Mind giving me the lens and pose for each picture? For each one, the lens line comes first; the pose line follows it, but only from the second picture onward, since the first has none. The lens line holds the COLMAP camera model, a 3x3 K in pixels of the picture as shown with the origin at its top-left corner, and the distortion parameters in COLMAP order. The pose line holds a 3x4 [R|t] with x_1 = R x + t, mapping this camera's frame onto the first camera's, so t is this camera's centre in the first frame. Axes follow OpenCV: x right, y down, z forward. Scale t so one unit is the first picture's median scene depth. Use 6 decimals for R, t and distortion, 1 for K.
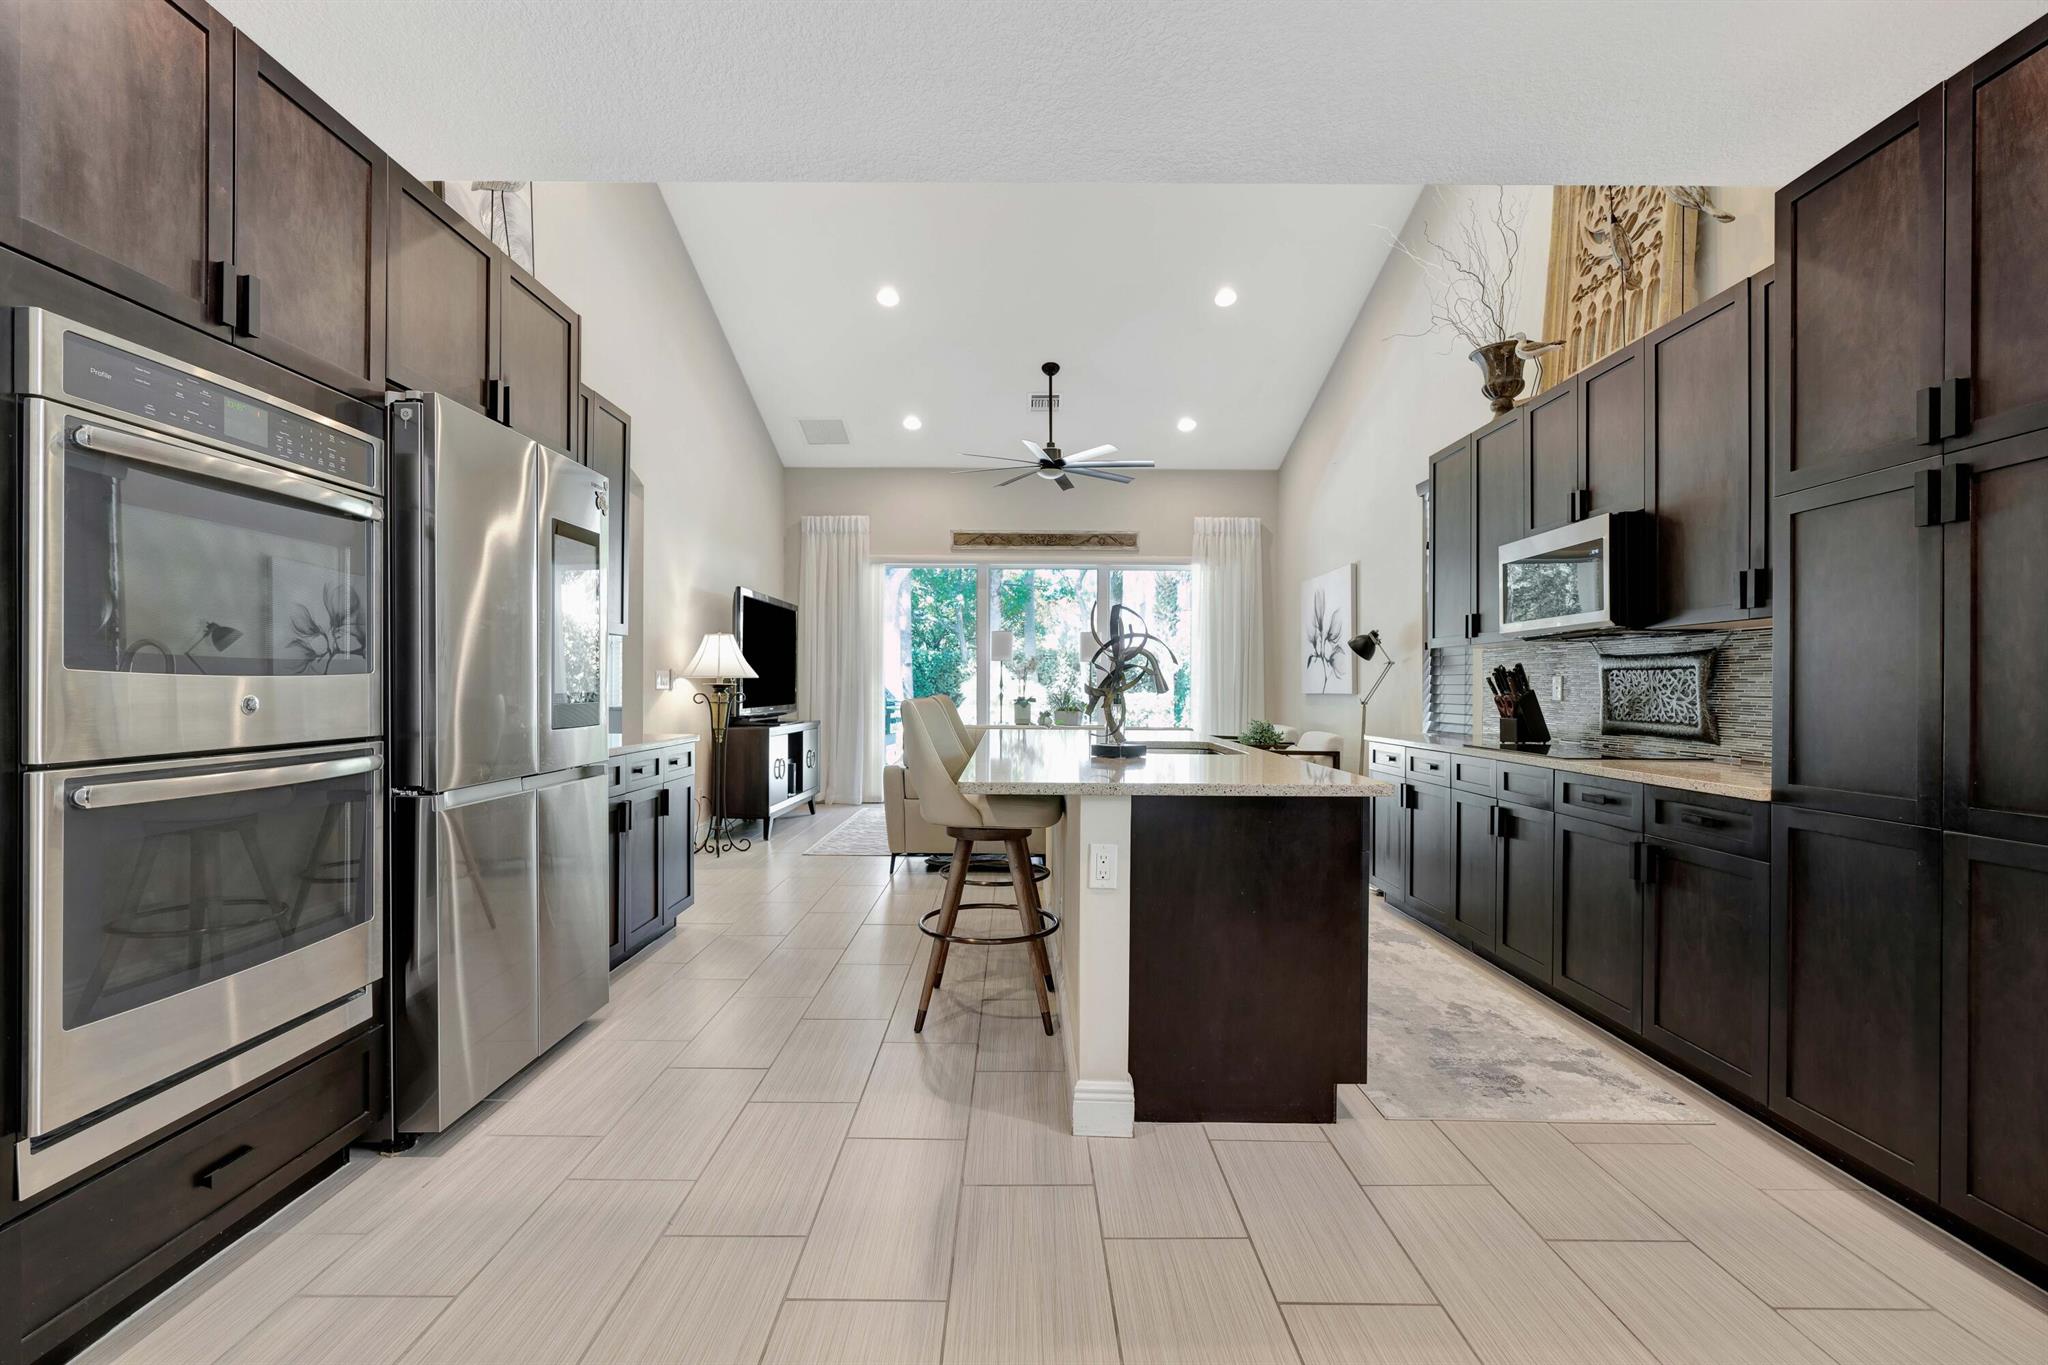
lens RADIAL K [[909.4, 0, 1018.4], [0, 909.4, 686.4], [0, 0, 1]] dist [-0.008102, 0.000706]
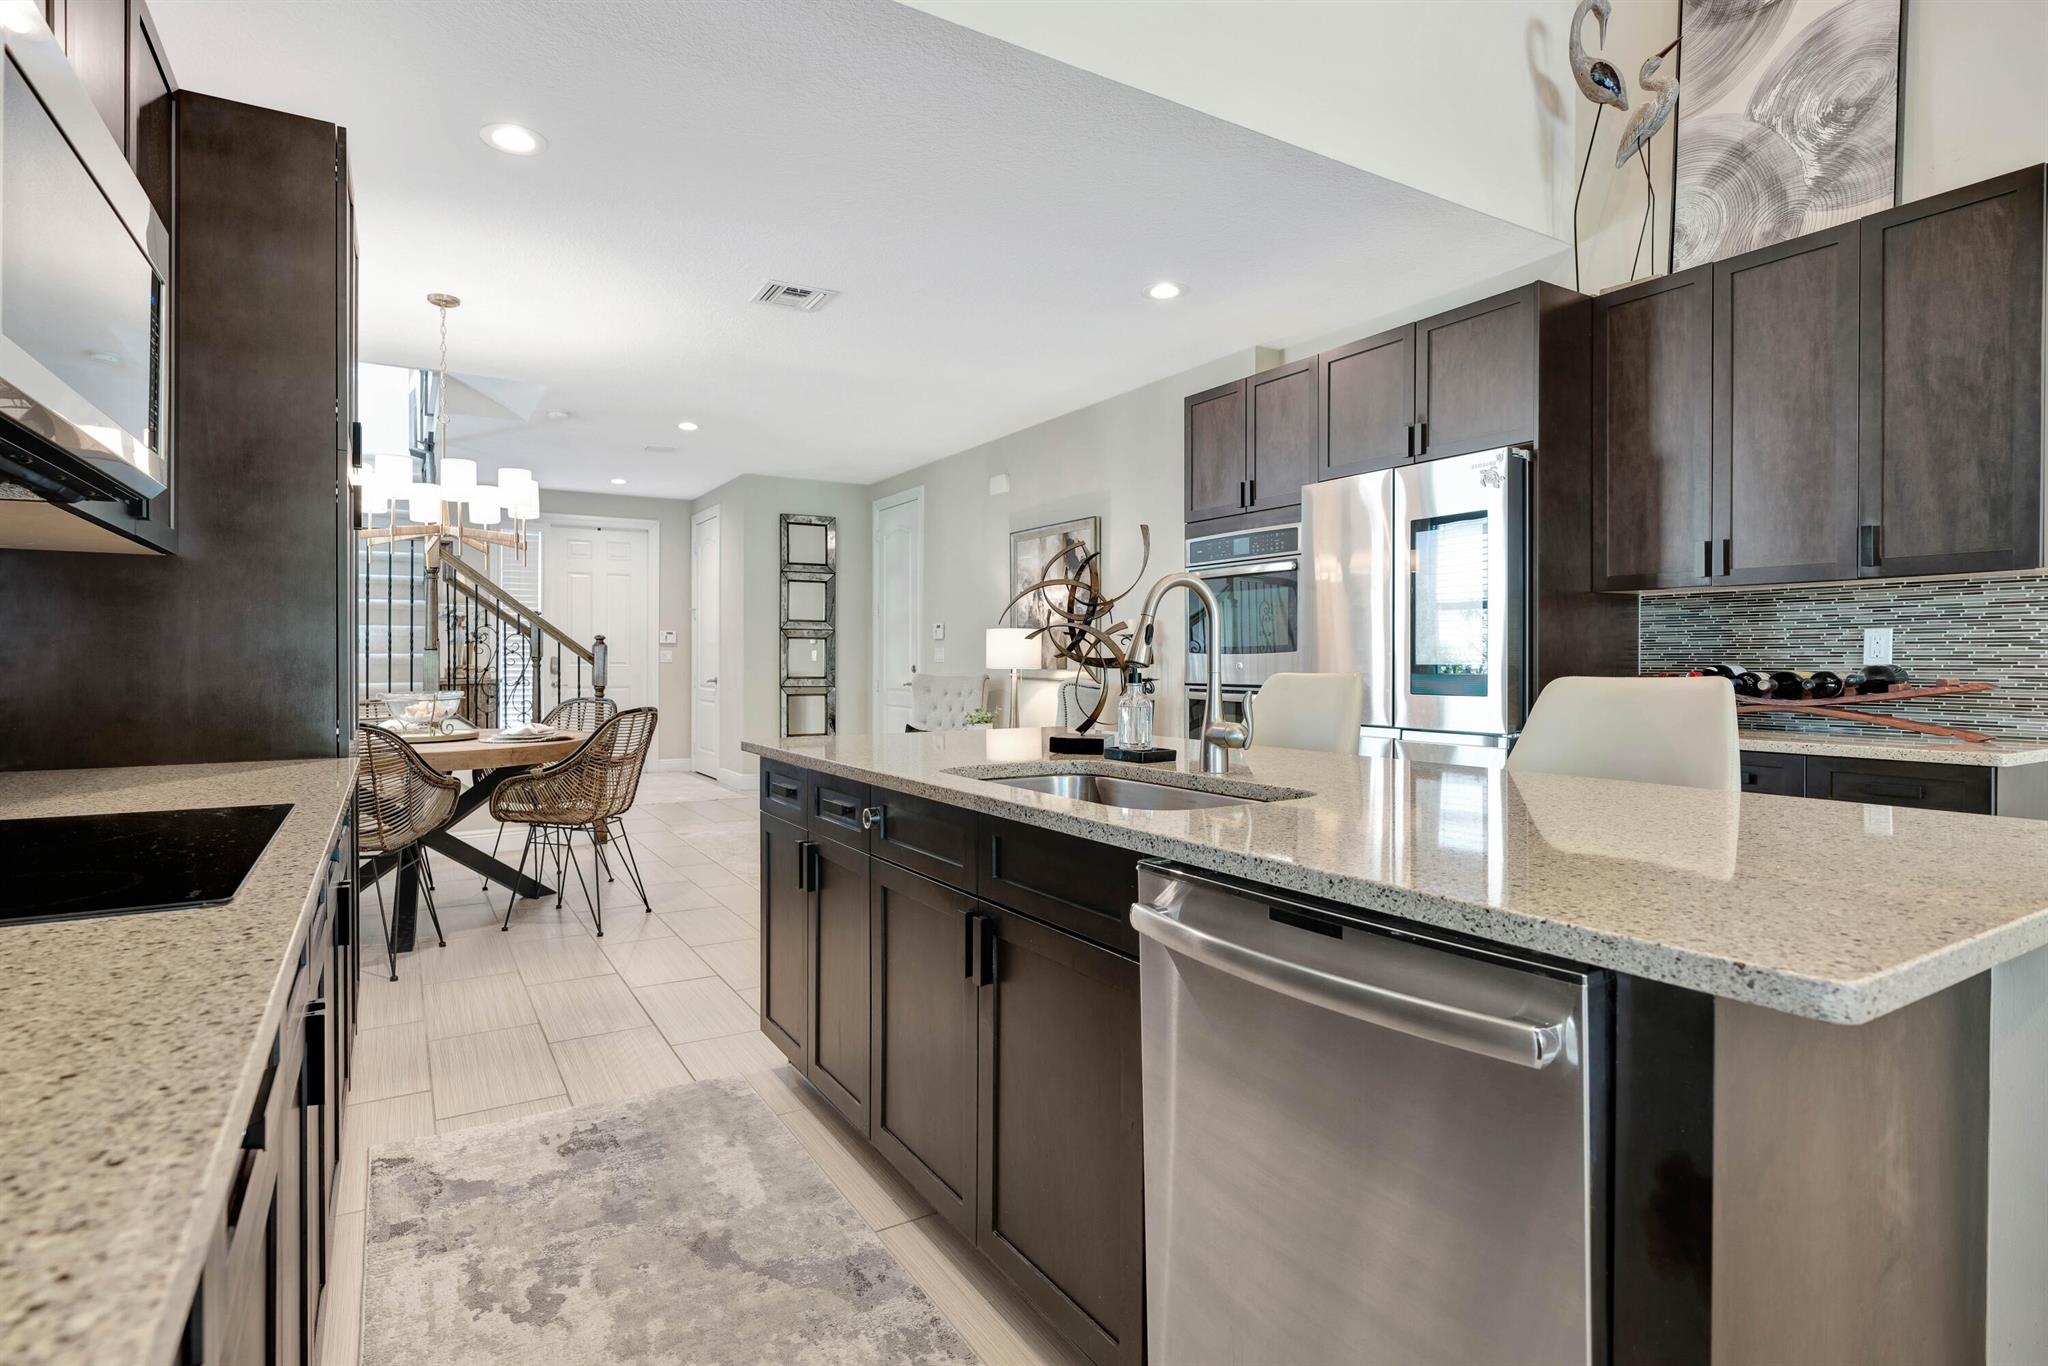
lens RADIAL K [[1029.9, 0, 1009.0], [0, 1029.9, 666.4], [0, 0, 1]] dist [-0.001015, -0.000214]
pose [[-0.858097, -0.002668, -0.513481, 0.477914], [-0.006578, 0.999962, 0.005796, 0.004082], [0.513446, 0.008351, -0.858081, 1.380602]]
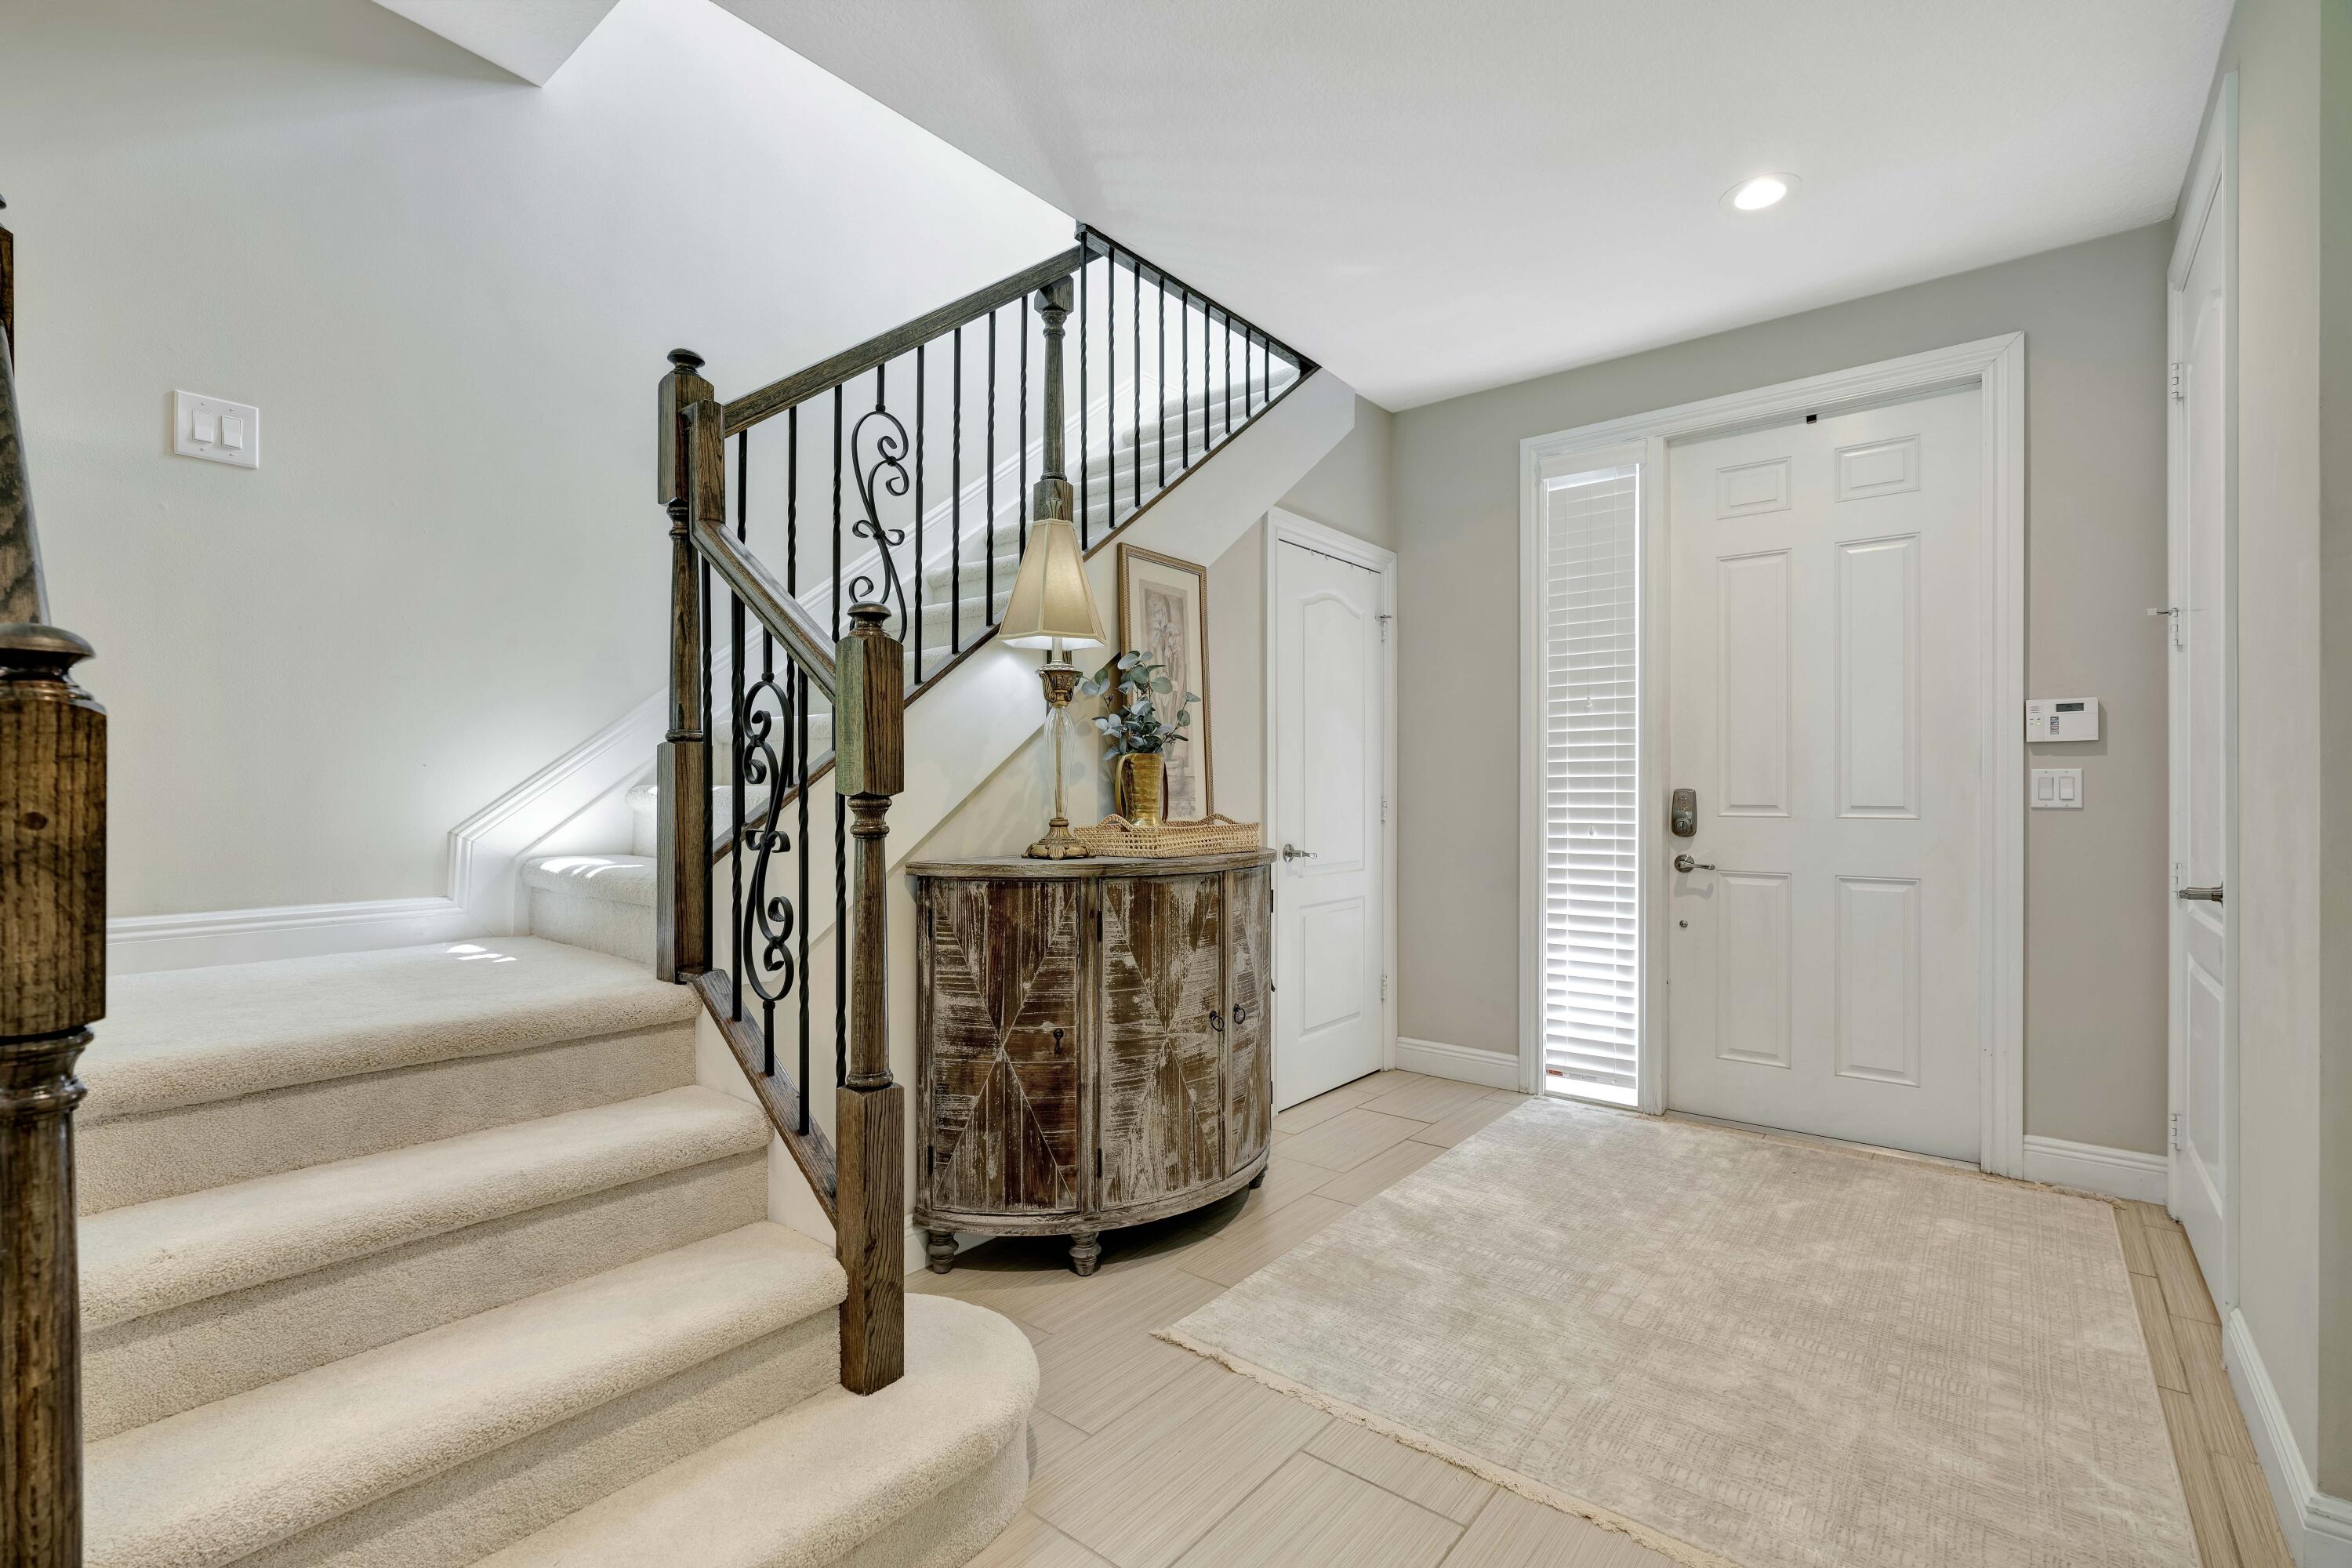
lens RADIAL K [[1044.4, 0, 1169.5], [0, 1044.4, 788.4], [0, 0, 1]] dist [-0.008102, 0.000706]
pose [[-0.771637, -0.002399, 0.636058, -0.131364], [-0.001618, 0.999997, 0.001808, -0.000516], [-0.636061, 0.000366, -0.771639, -0.390064]]
